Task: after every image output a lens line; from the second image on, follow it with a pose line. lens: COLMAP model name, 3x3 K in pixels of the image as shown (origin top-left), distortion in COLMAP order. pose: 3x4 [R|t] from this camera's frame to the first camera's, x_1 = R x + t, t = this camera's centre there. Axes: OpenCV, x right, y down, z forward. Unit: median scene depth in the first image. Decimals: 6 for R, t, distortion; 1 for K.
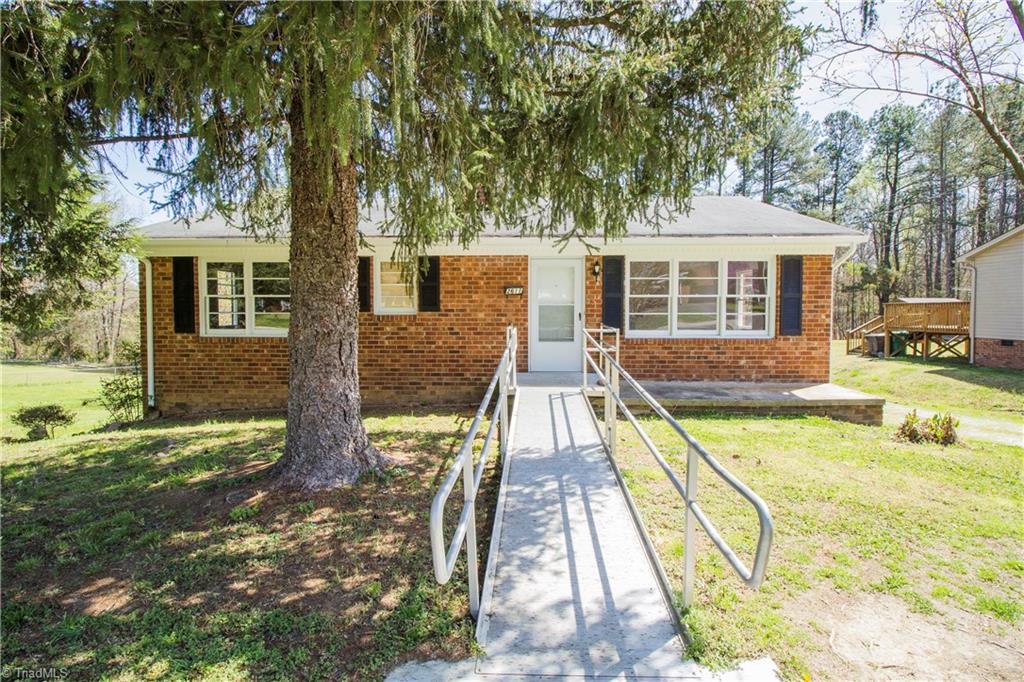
lens RADIAL K [[474.3, 0, 512.1], [0, 474.3, 326.7], [0, 0, 1]] dist [-0.001506, -0.010106]
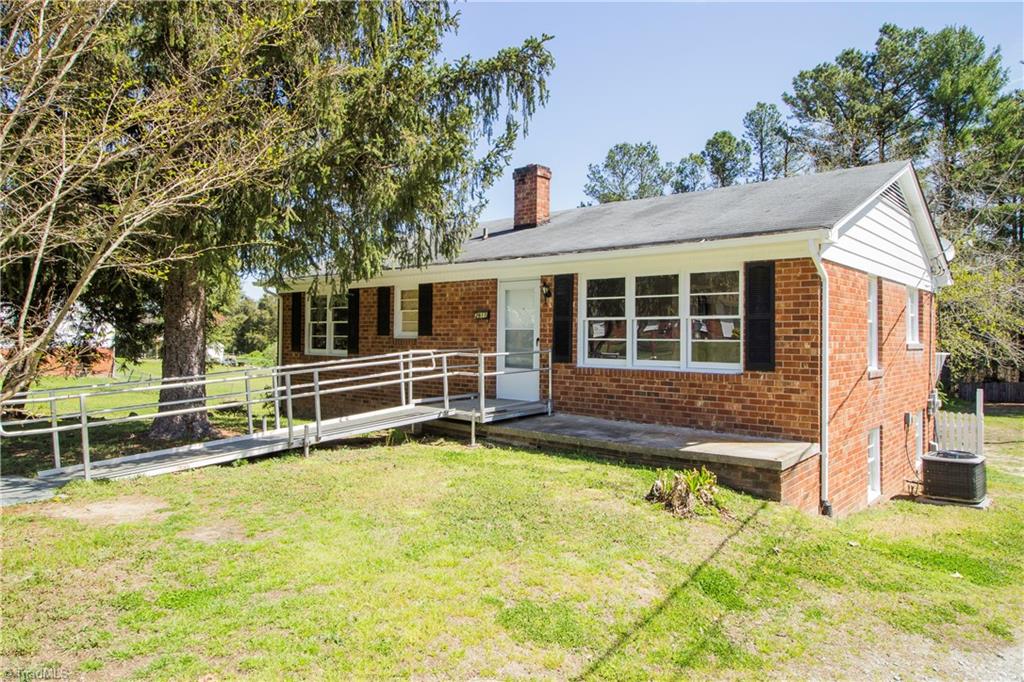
lens RADIAL K [[644.4, 0, 512.0], [0, 644.4, 328.8], [0, 0, 1]] dist [0.001354, 0.000129]
pose [[0.783952, -0.001199, -0.620820, 0.896036], [-0.027693, 0.998935, -0.036899, 0.000781], [0.620203, 0.046120, 0.783084, -0.012588]]
